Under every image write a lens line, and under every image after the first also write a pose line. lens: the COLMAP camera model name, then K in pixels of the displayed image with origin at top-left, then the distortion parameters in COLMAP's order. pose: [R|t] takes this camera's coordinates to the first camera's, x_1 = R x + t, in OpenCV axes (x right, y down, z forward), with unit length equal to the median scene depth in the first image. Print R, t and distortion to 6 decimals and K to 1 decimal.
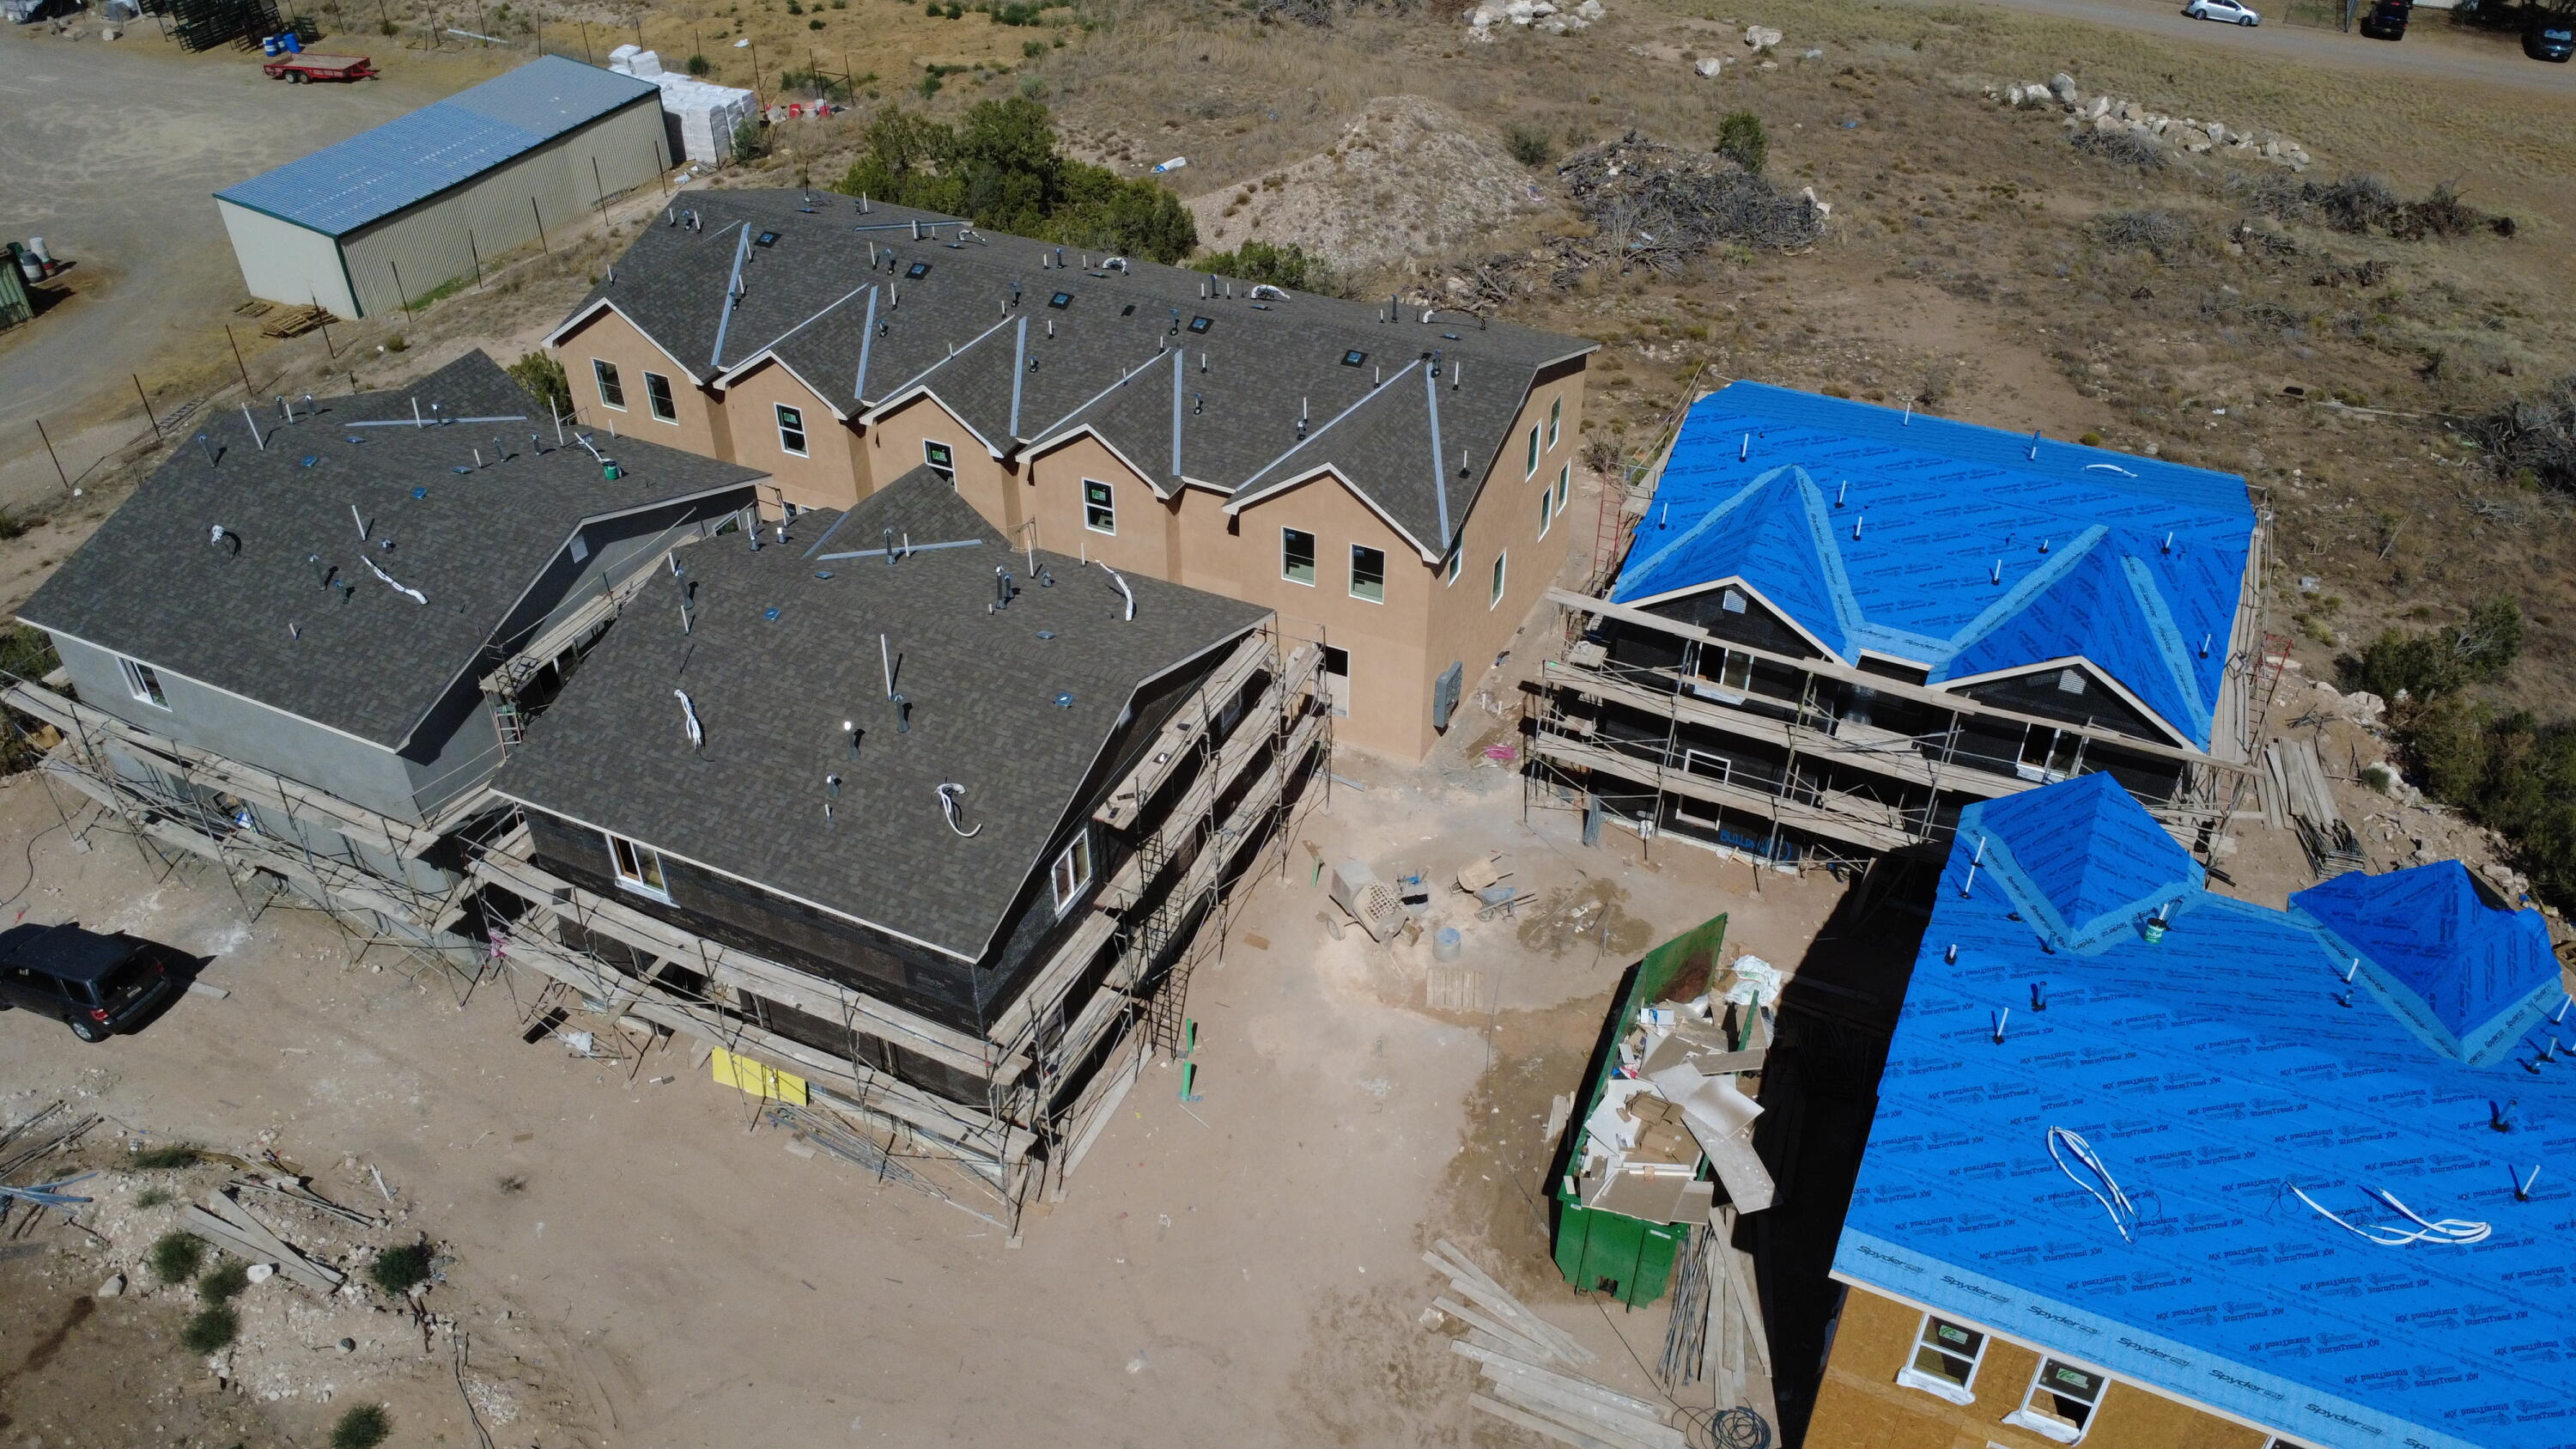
lens RADIAL K [[1869.6, 0, 1287.1], [0, 1869.6, 730.0], [0, 0, 1]] dist [-0.005668, 0.002311]
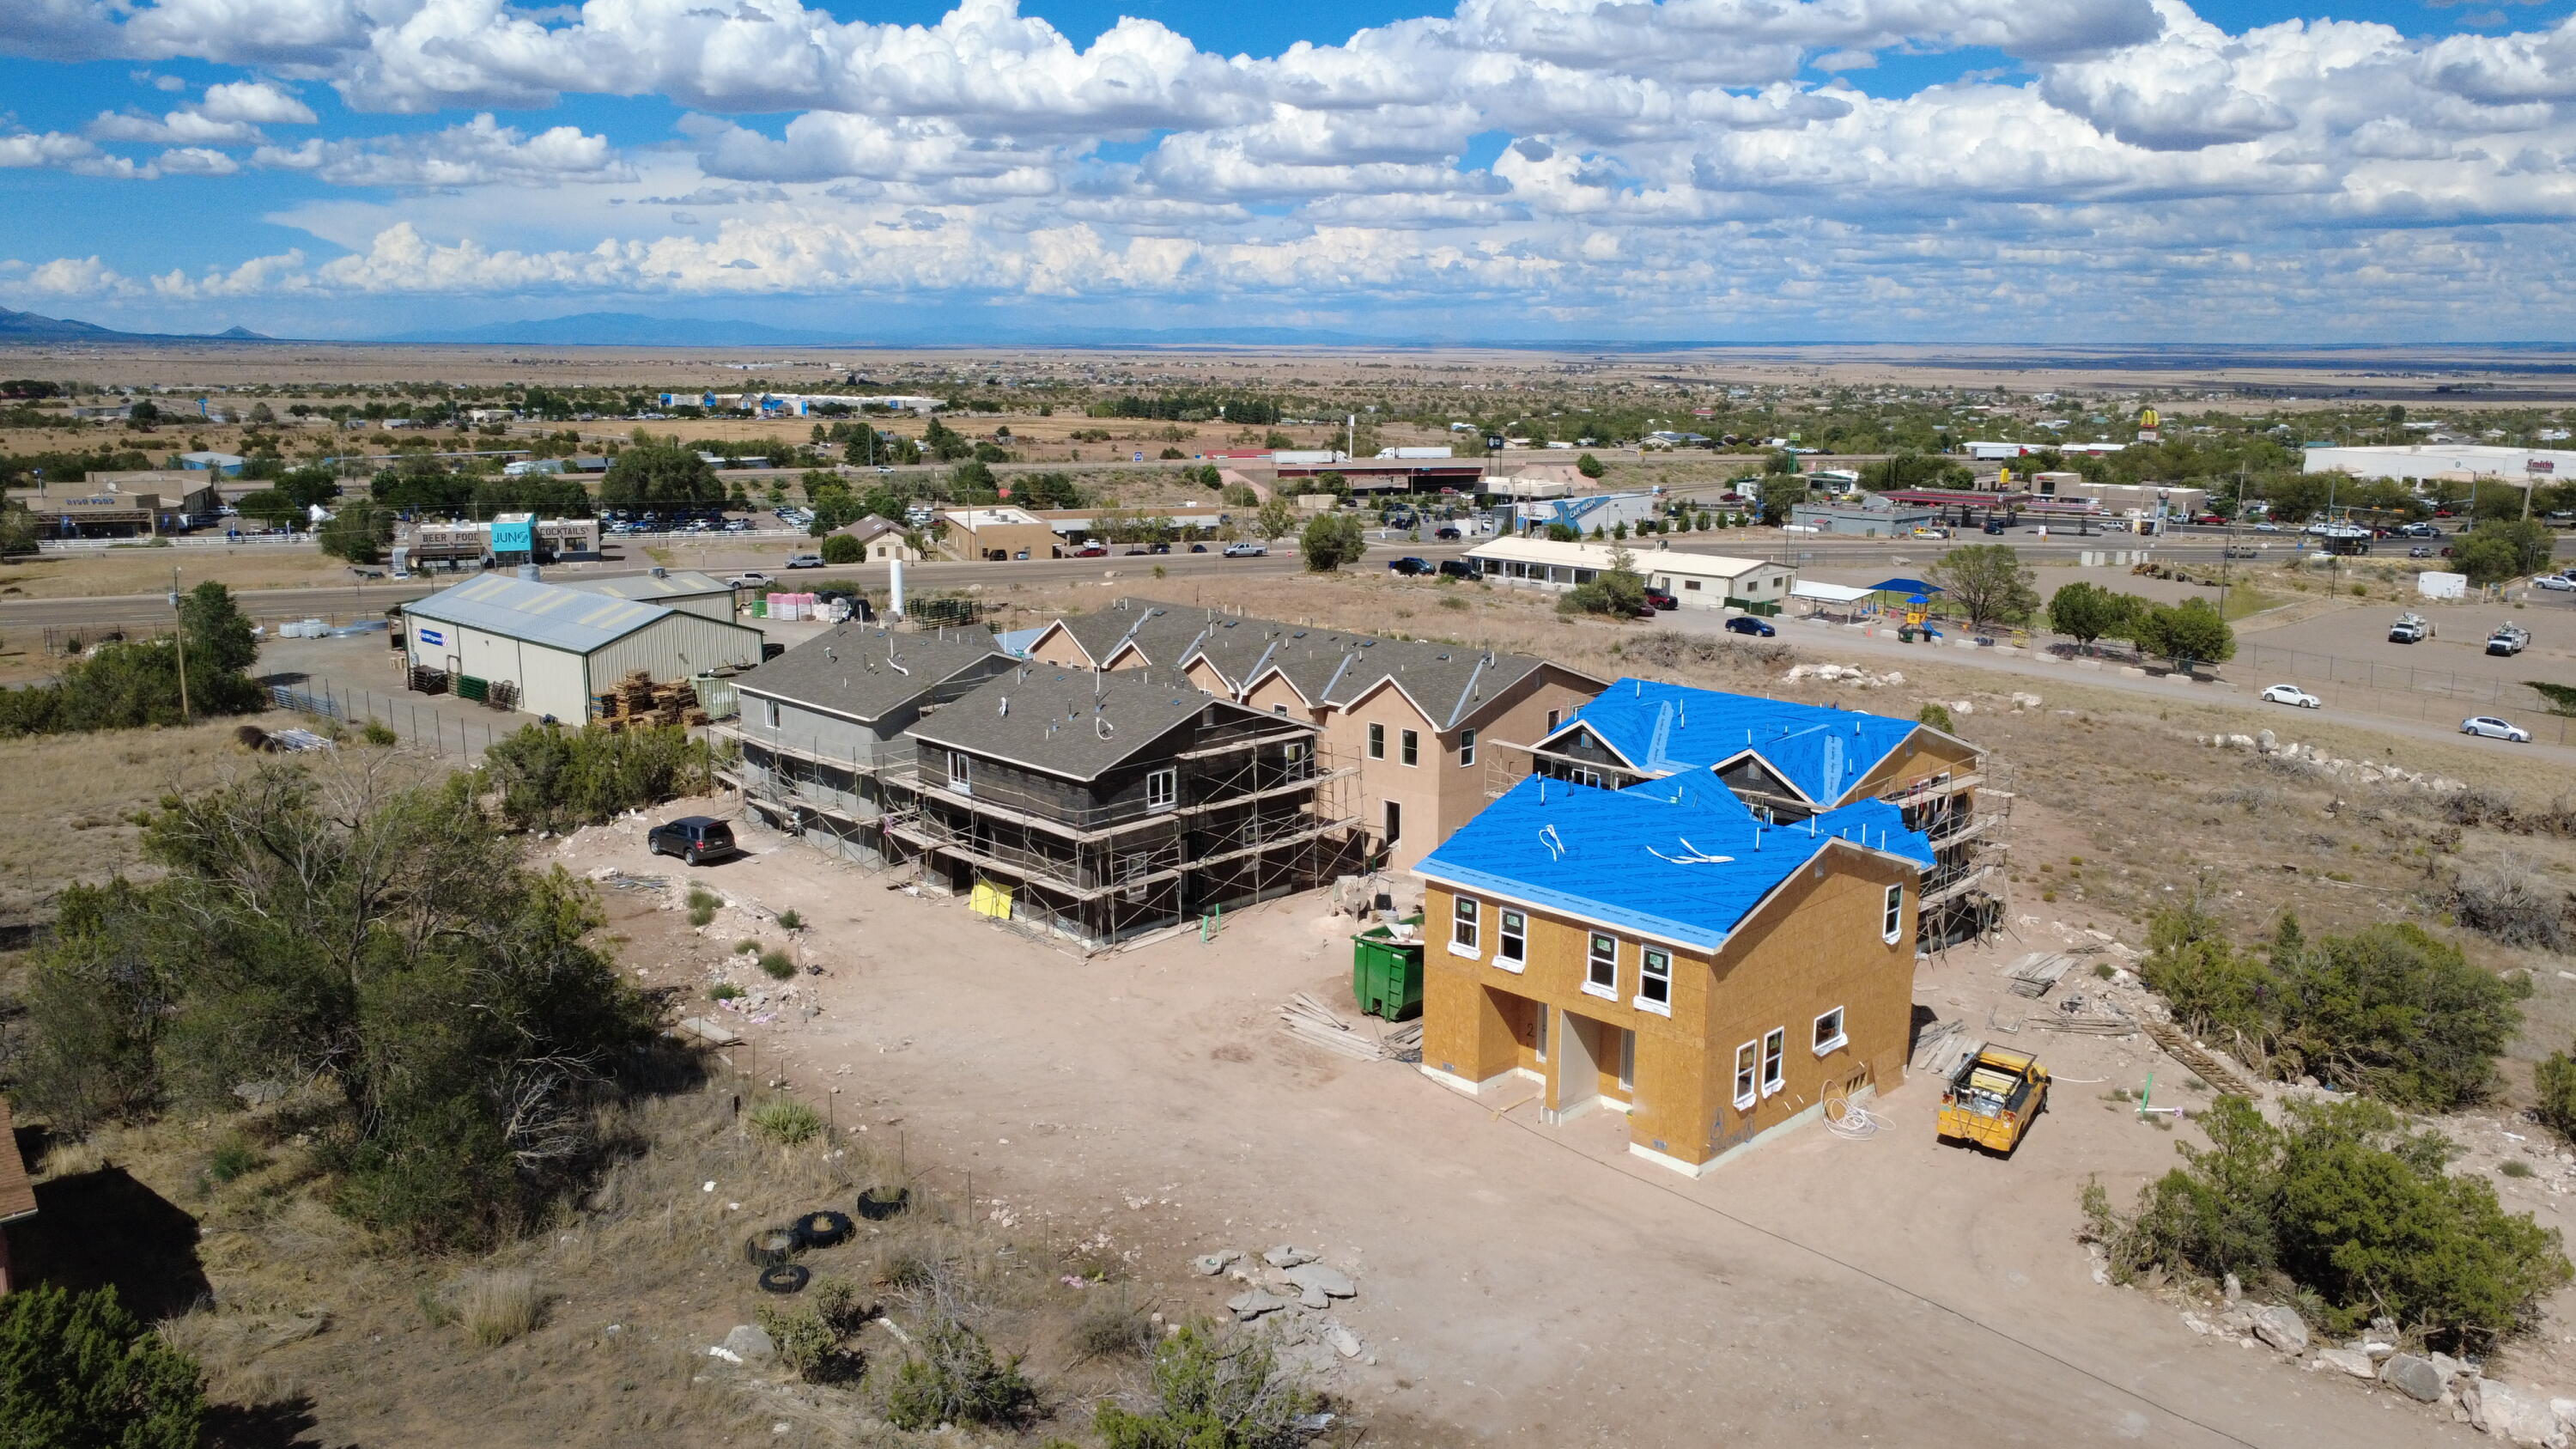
lens RADIAL K [[1869.6, 0, 1287.1], [0, 1869.6, 730.0], [0, 0, 1]] dist [-0.005668, 0.002311]
pose [[0.939230, 0.070850, -0.335899, 0.509168], [-0.209012, 0.894228, -0.395817, 0.597412], [0.272326, 0.441970, 0.854694, -0.482898]]
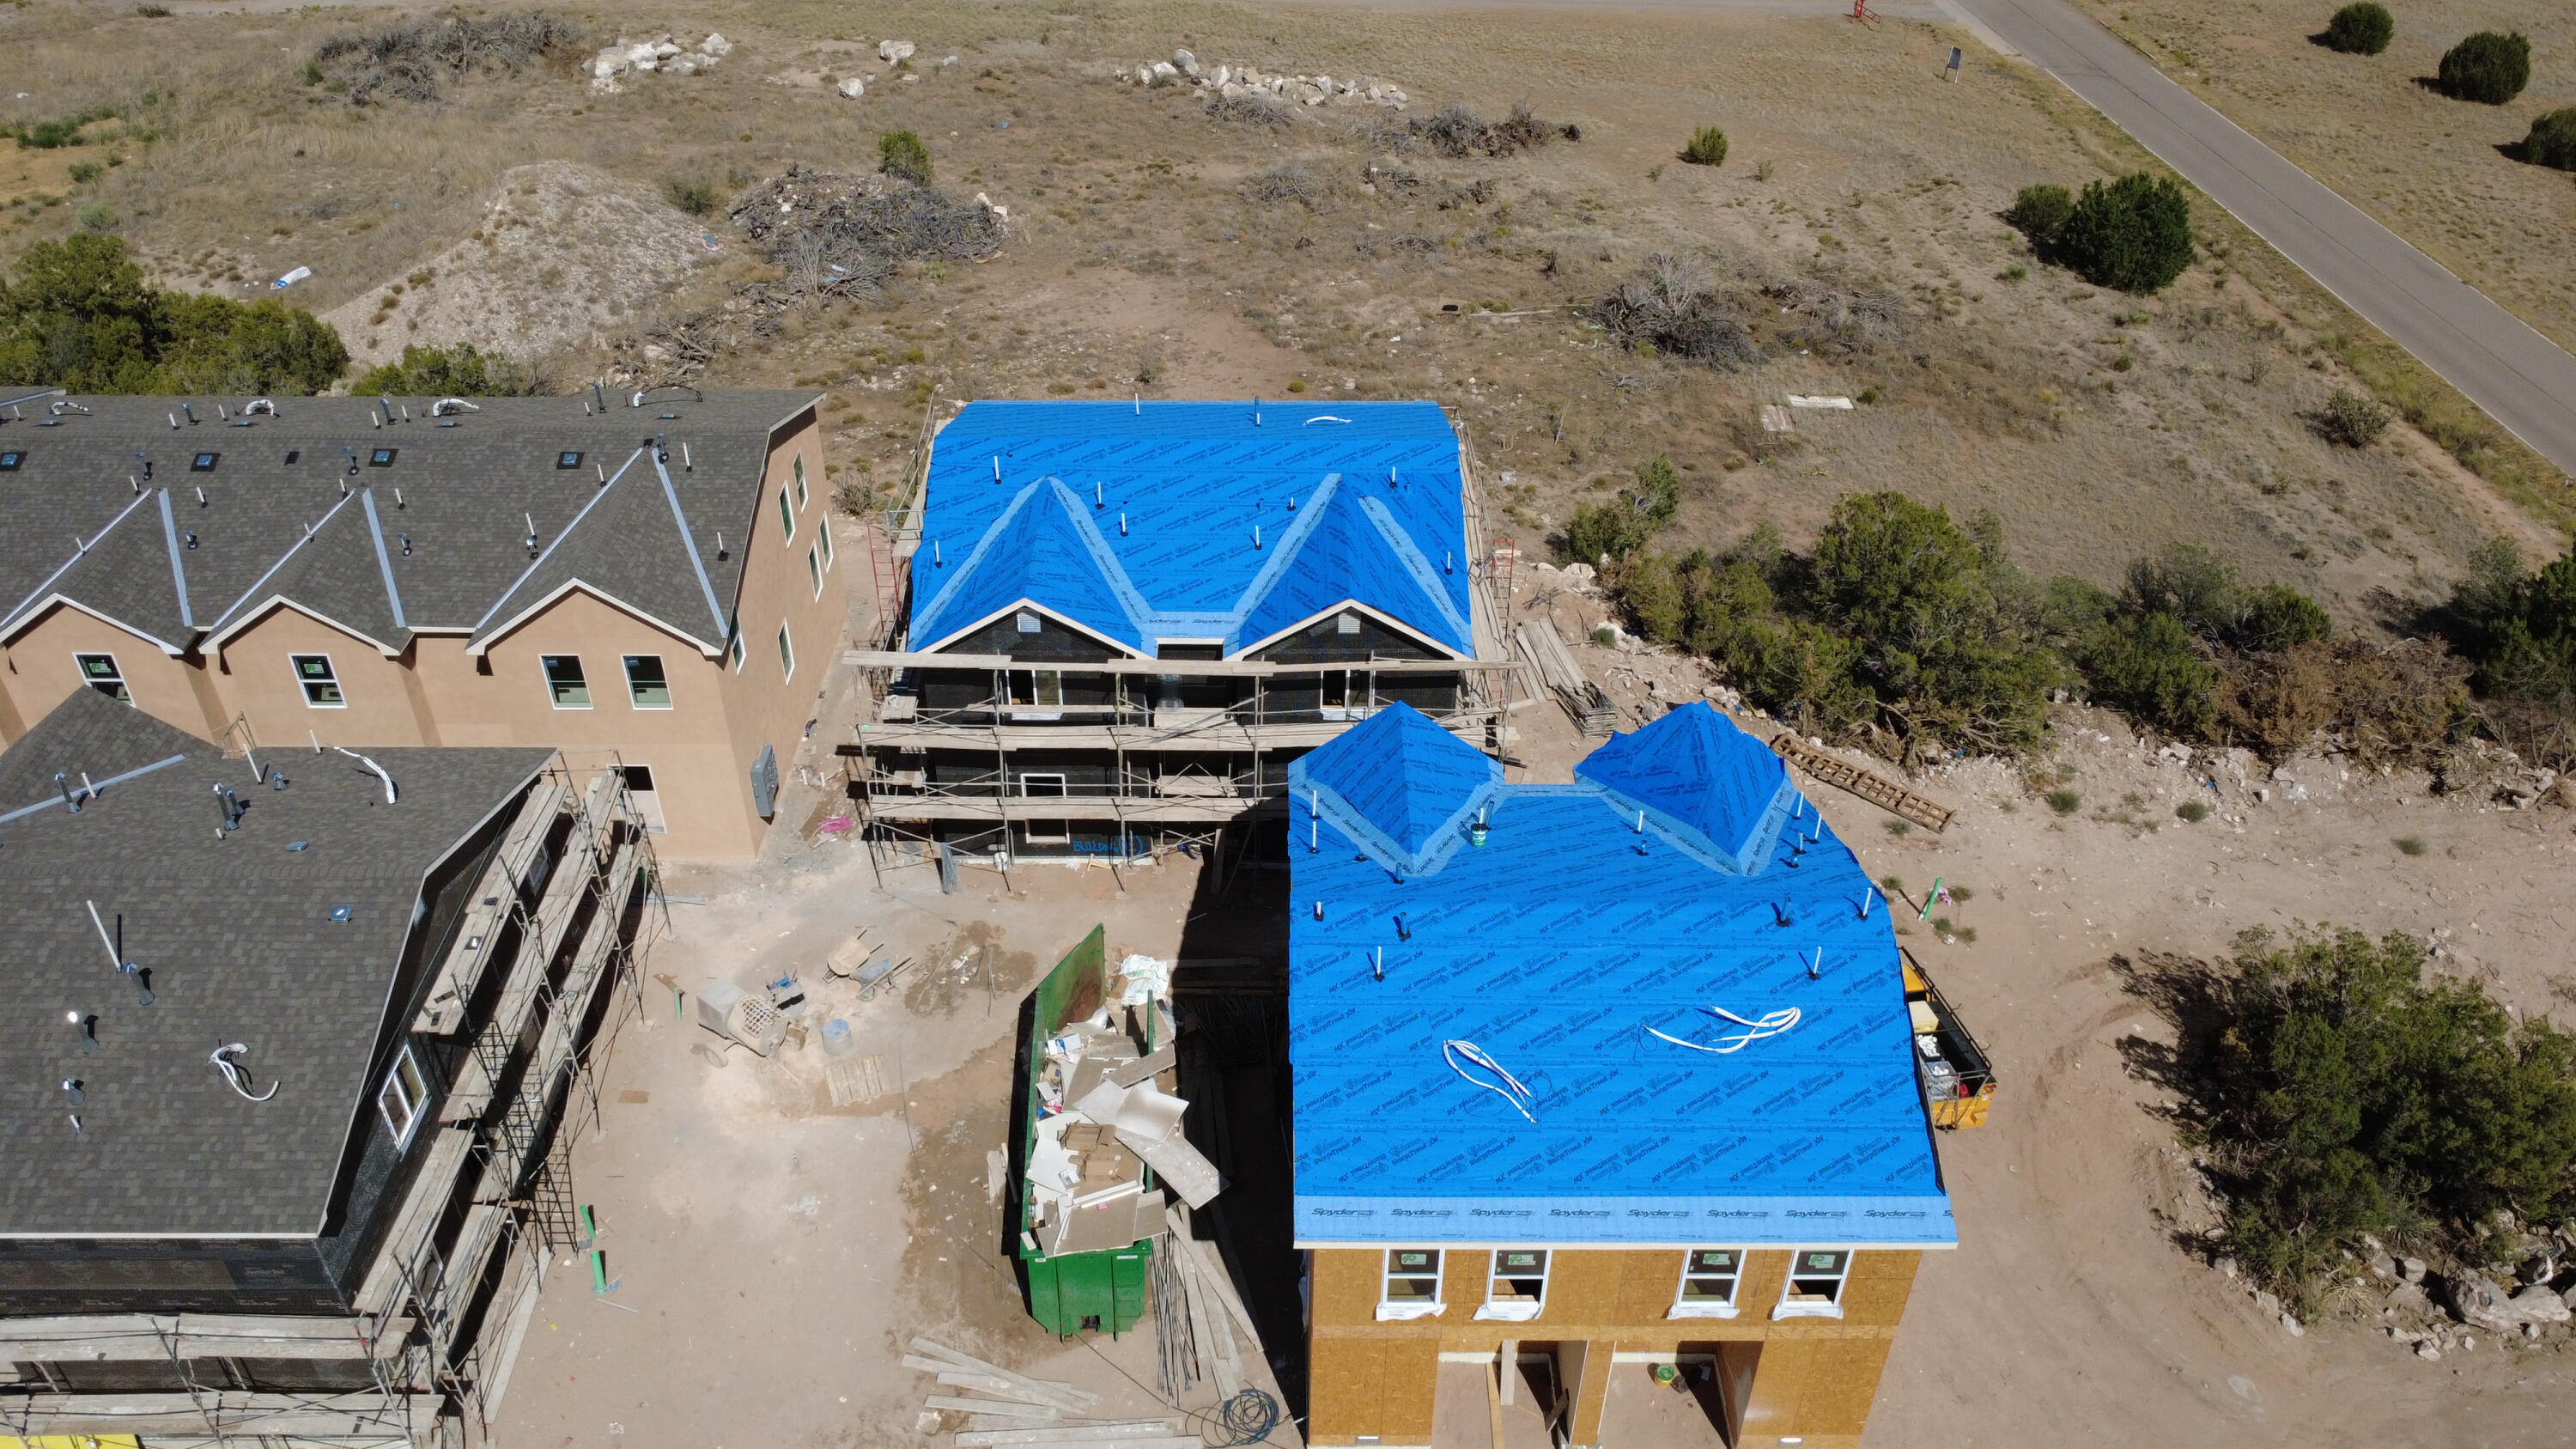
lens RADIAL K [[1869.6, 0, 1287.1], [0, 1869.6, 730.0], [0, 0, 1]] dist [-0.005668, 0.002311]
pose [[0.901425, -0.253332, 0.351077, -0.002981], [0.254521, 0.966084, 0.043603, -0.019540], [-0.350216, 0.050052, 0.935331, 0.010250]]
